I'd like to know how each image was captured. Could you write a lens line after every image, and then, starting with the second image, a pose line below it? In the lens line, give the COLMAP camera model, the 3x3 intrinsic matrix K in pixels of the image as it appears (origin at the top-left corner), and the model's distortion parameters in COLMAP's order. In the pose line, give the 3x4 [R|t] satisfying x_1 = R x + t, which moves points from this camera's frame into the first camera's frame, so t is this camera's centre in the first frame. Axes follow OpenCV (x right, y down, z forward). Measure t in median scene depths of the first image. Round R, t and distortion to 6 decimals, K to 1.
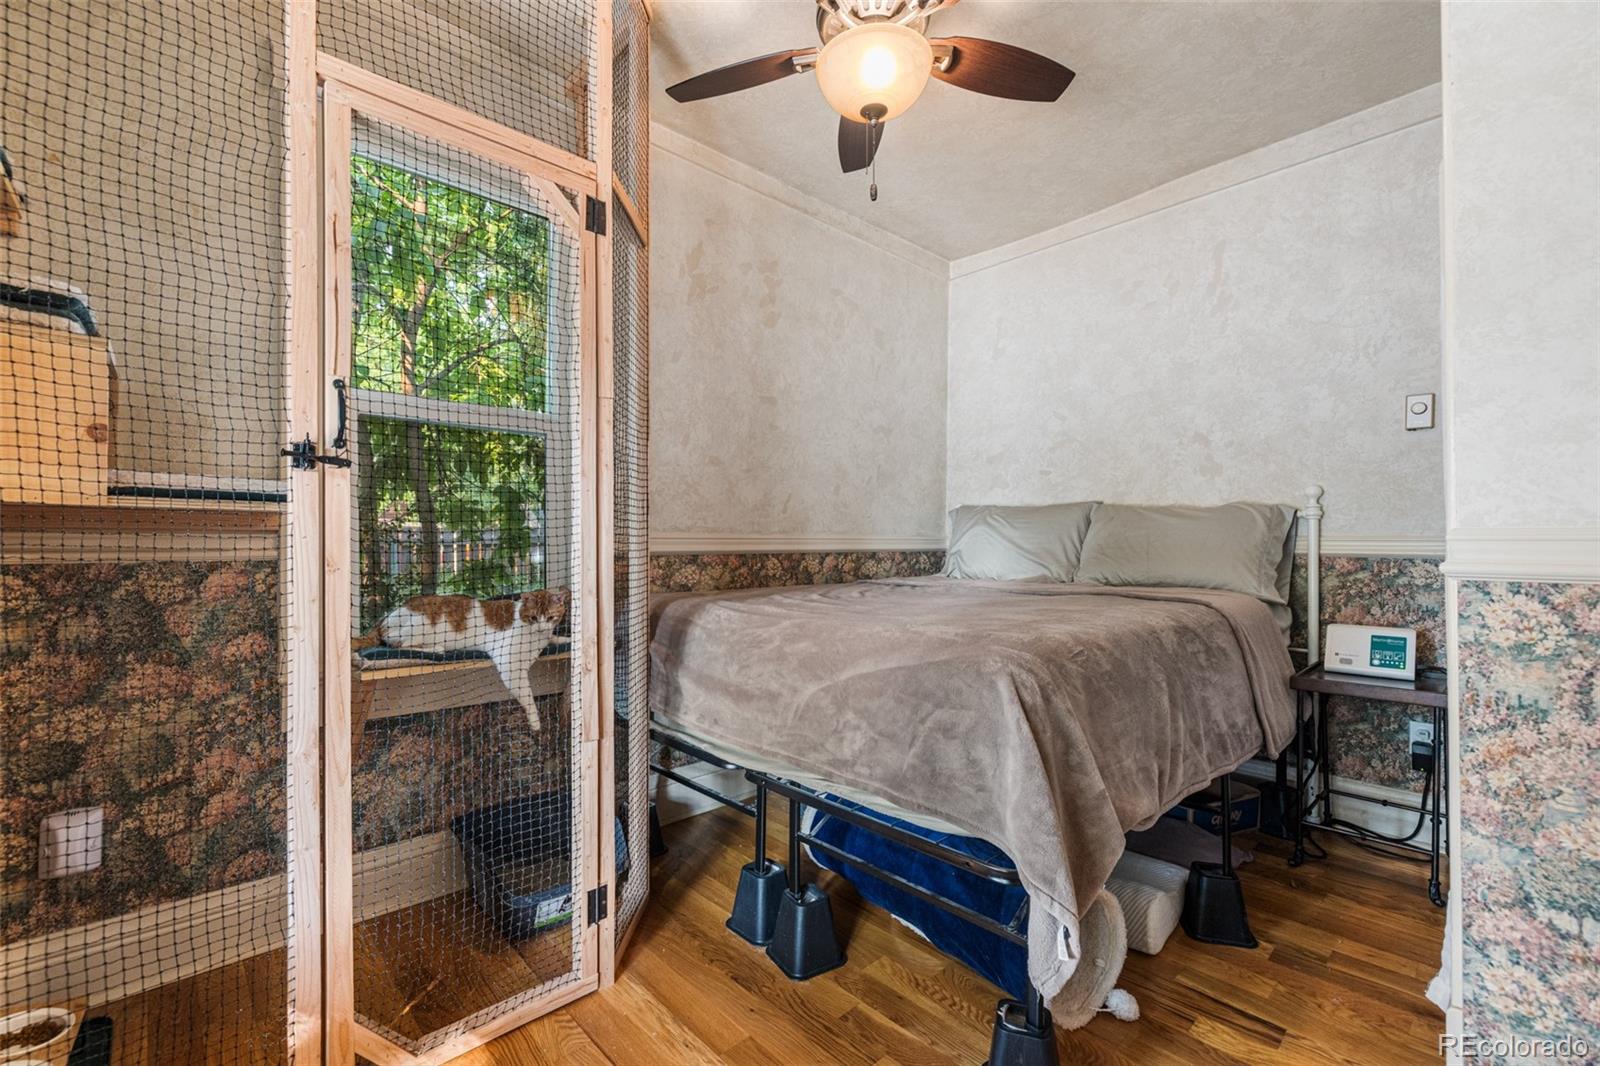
lens RADIAL K [[688.1, 0, 800.0], [0, 688.1, 533.0], [0, 0, 1]] dist [0.000467, 0.000277]
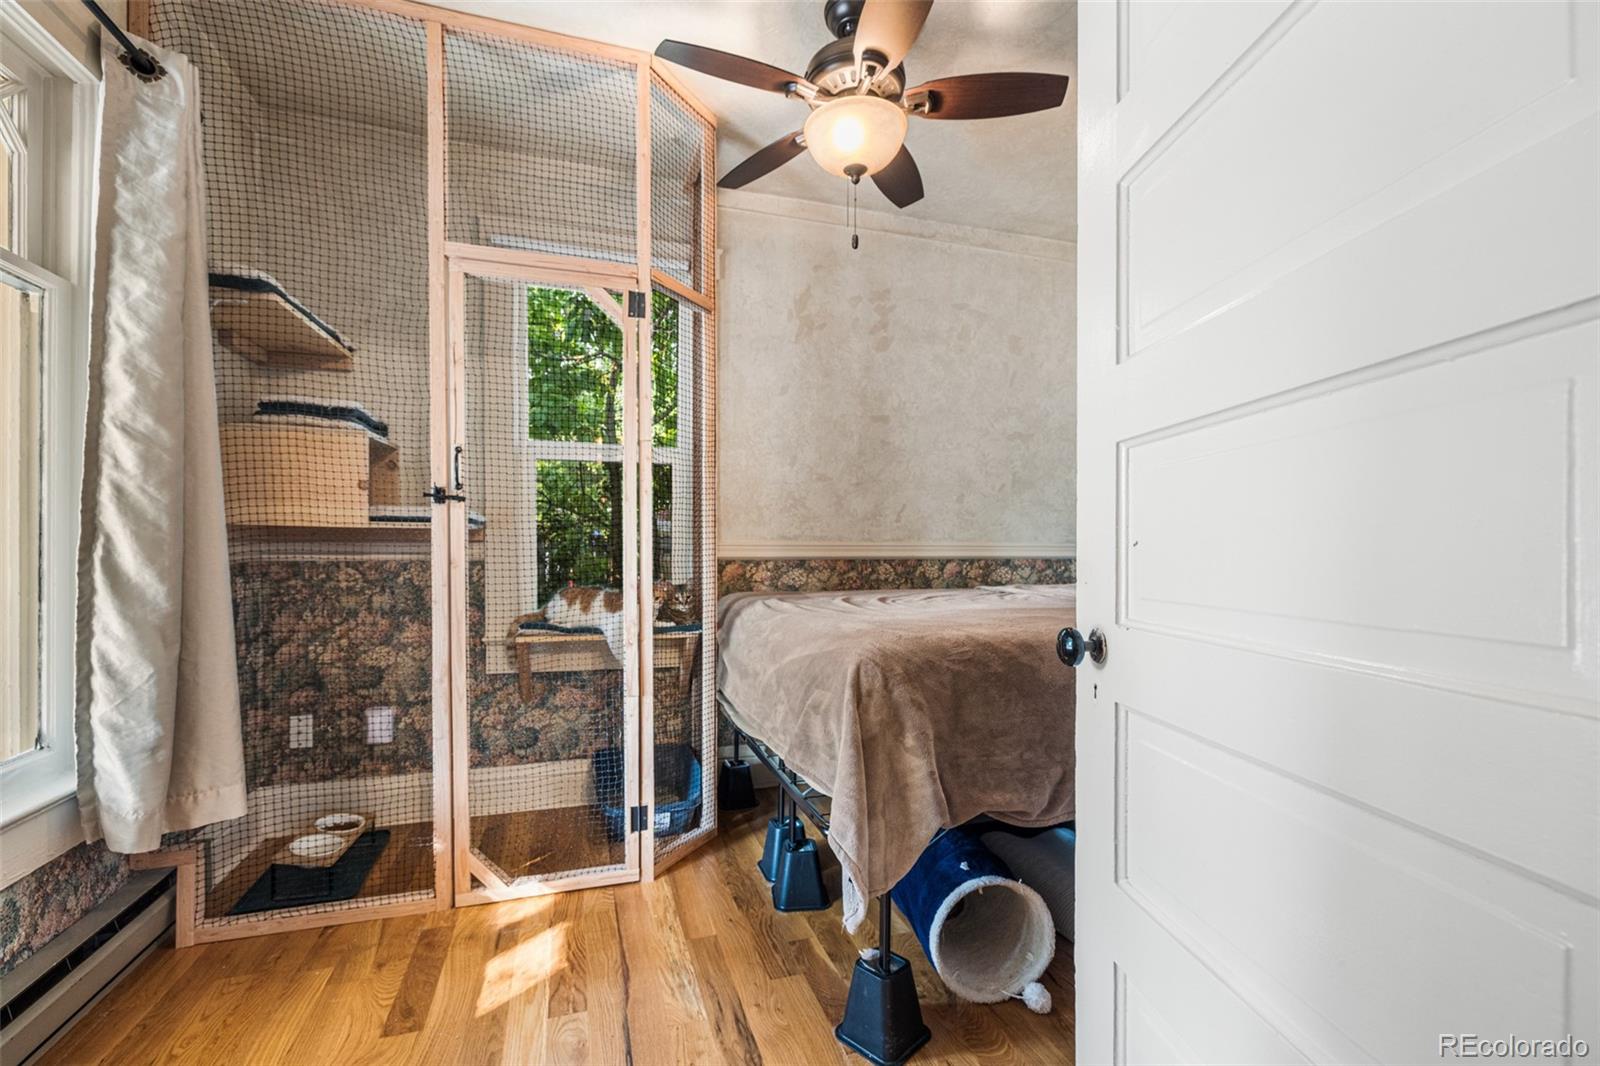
lens RADIAL K [[689.8, 0, 799.7], [0, 689.8, 546.5], [0, 0, 1]] dist [0.000389, 0.000031]
pose [[0.904457, 0.001821, -0.426562, 0.453200], [0.003291, 0.999931, 0.011248, -0.005063], [0.426553, -0.011578, 0.904388, -0.065337]]
